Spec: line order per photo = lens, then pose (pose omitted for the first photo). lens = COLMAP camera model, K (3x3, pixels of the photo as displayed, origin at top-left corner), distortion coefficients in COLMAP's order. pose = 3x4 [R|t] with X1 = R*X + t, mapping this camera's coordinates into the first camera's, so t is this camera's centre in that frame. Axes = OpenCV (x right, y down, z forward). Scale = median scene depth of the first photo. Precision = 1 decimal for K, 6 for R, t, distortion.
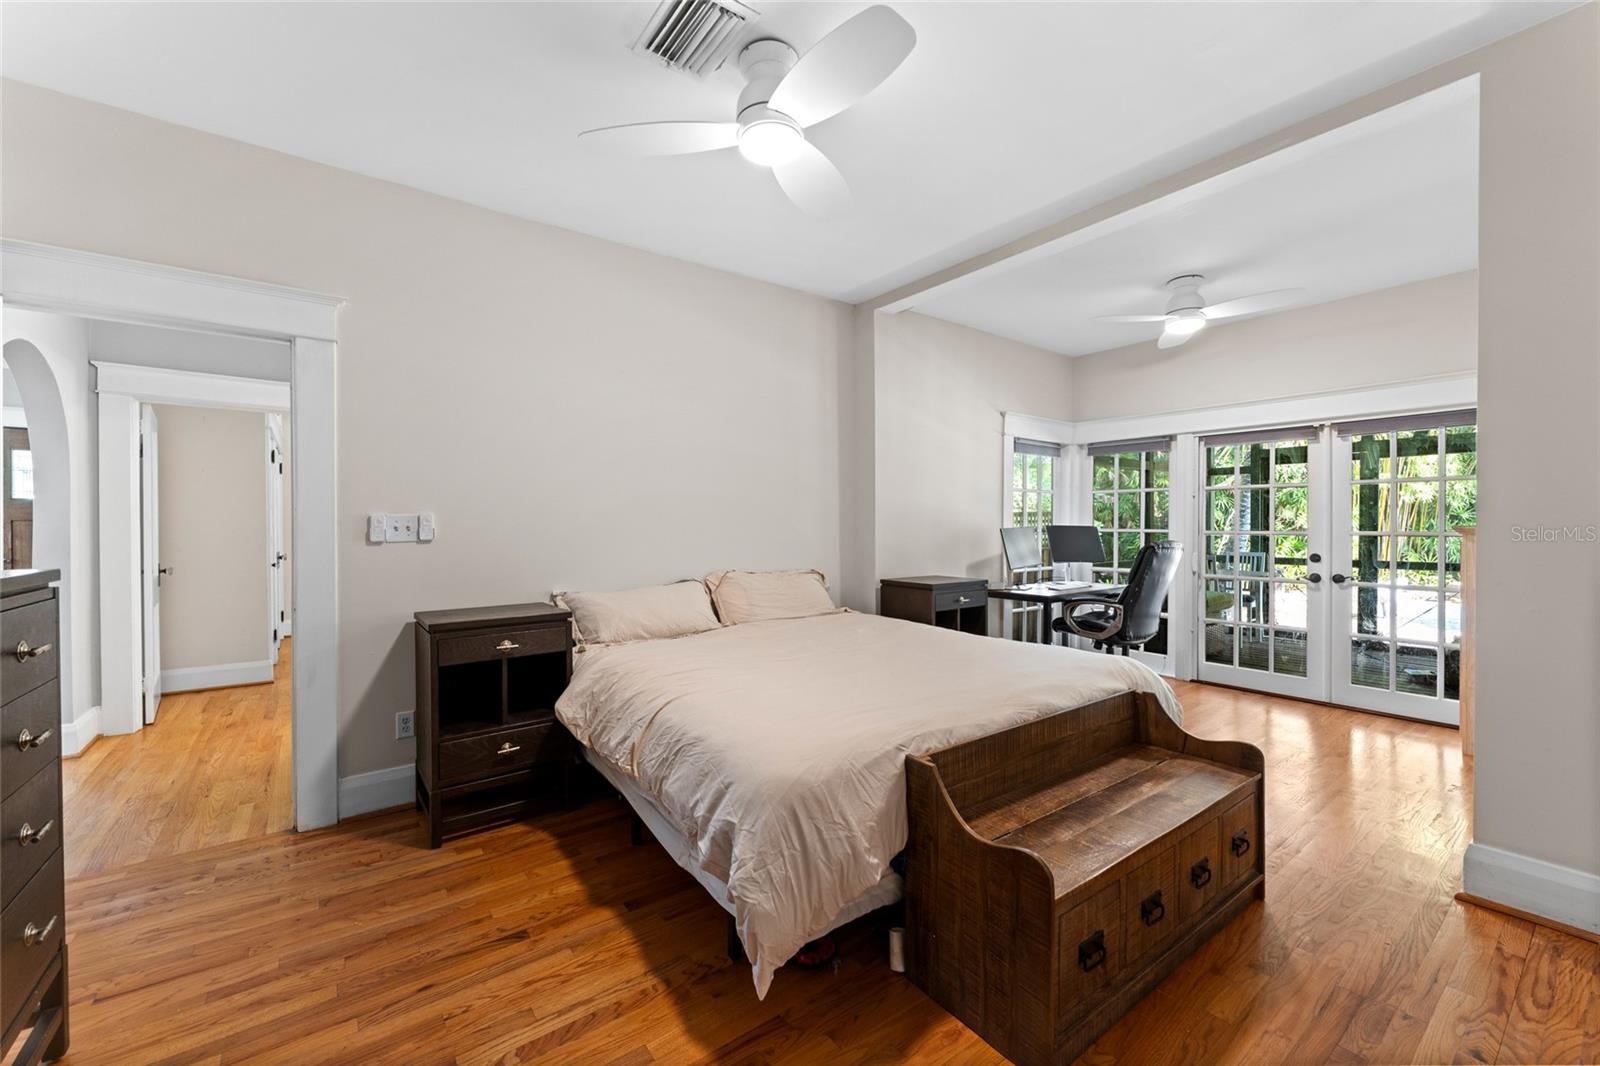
lens RADIAL K [[654.8, 0, 803.2], [0, 654.8, 529.4], [0, 0, 1]] dist [0.000681, -0.000436]
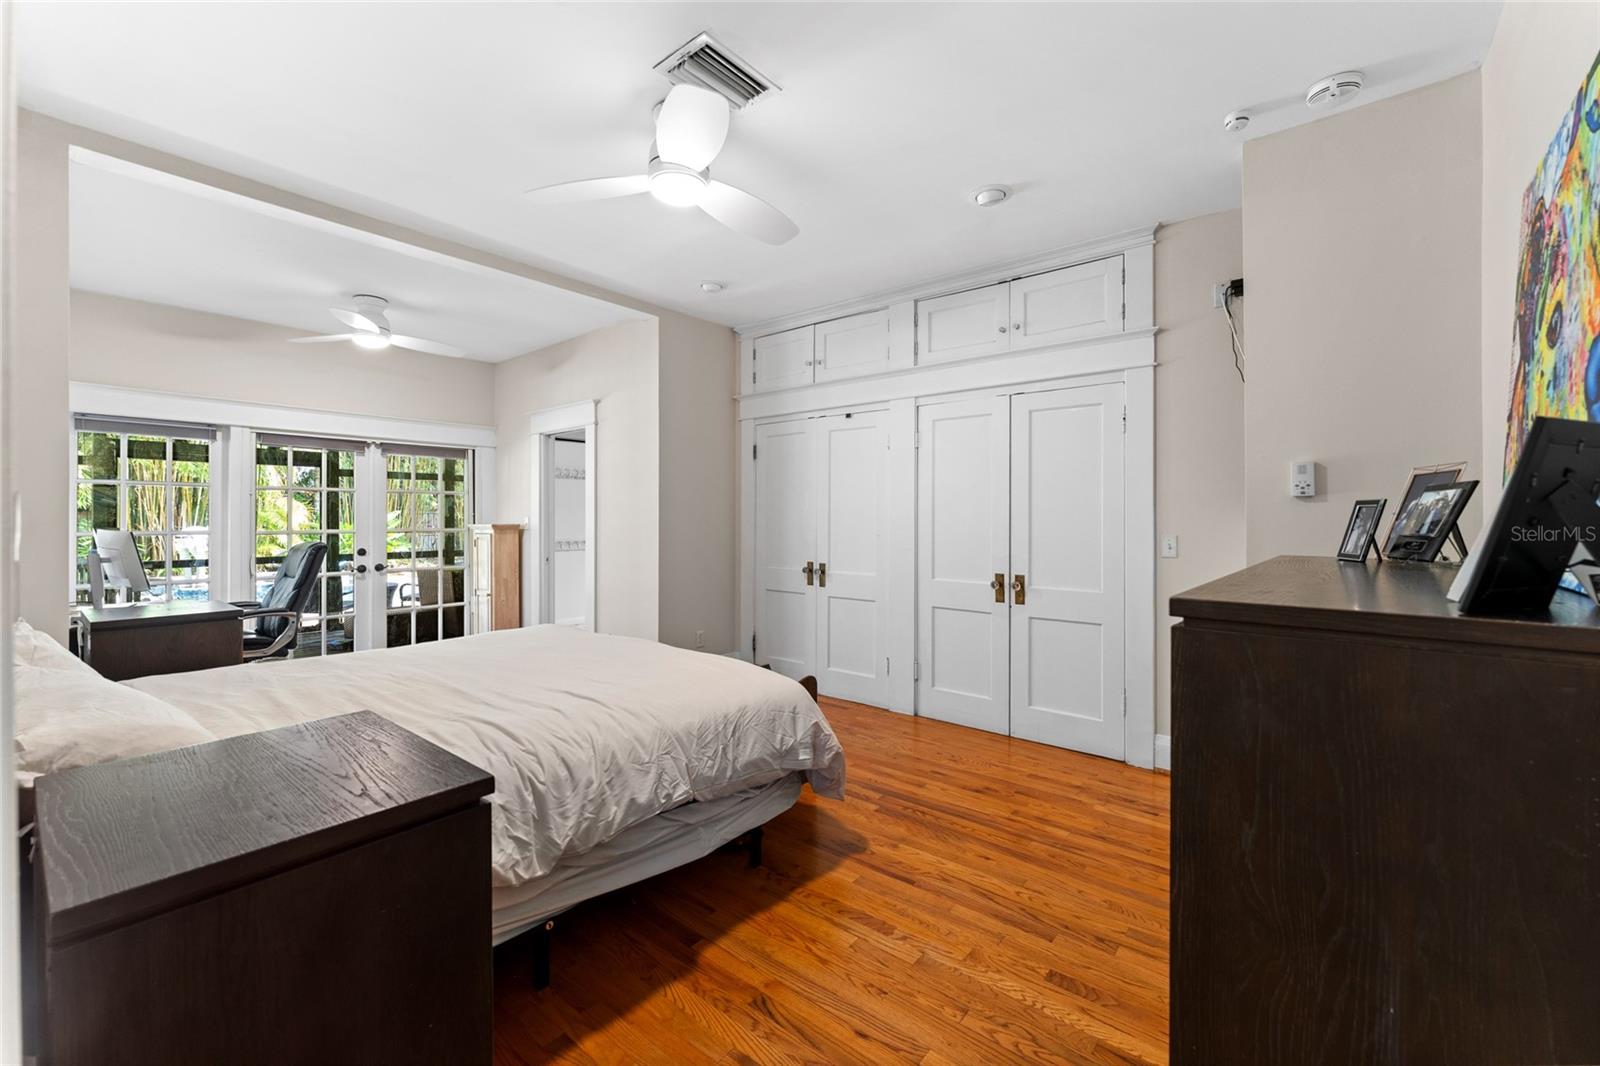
lens RADIAL K [[654.8, 0, 801.6], [0, 654.8, 524.2], [0, 0, 1]] dist [0.000681, -0.000436]
pose [[-0.251544, -0.001029, 0.967845, -0.597018], [0.015302, 0.999870, 0.005040, -0.000907], [-0.967725, 0.016078, -0.251496, 0.545171]]
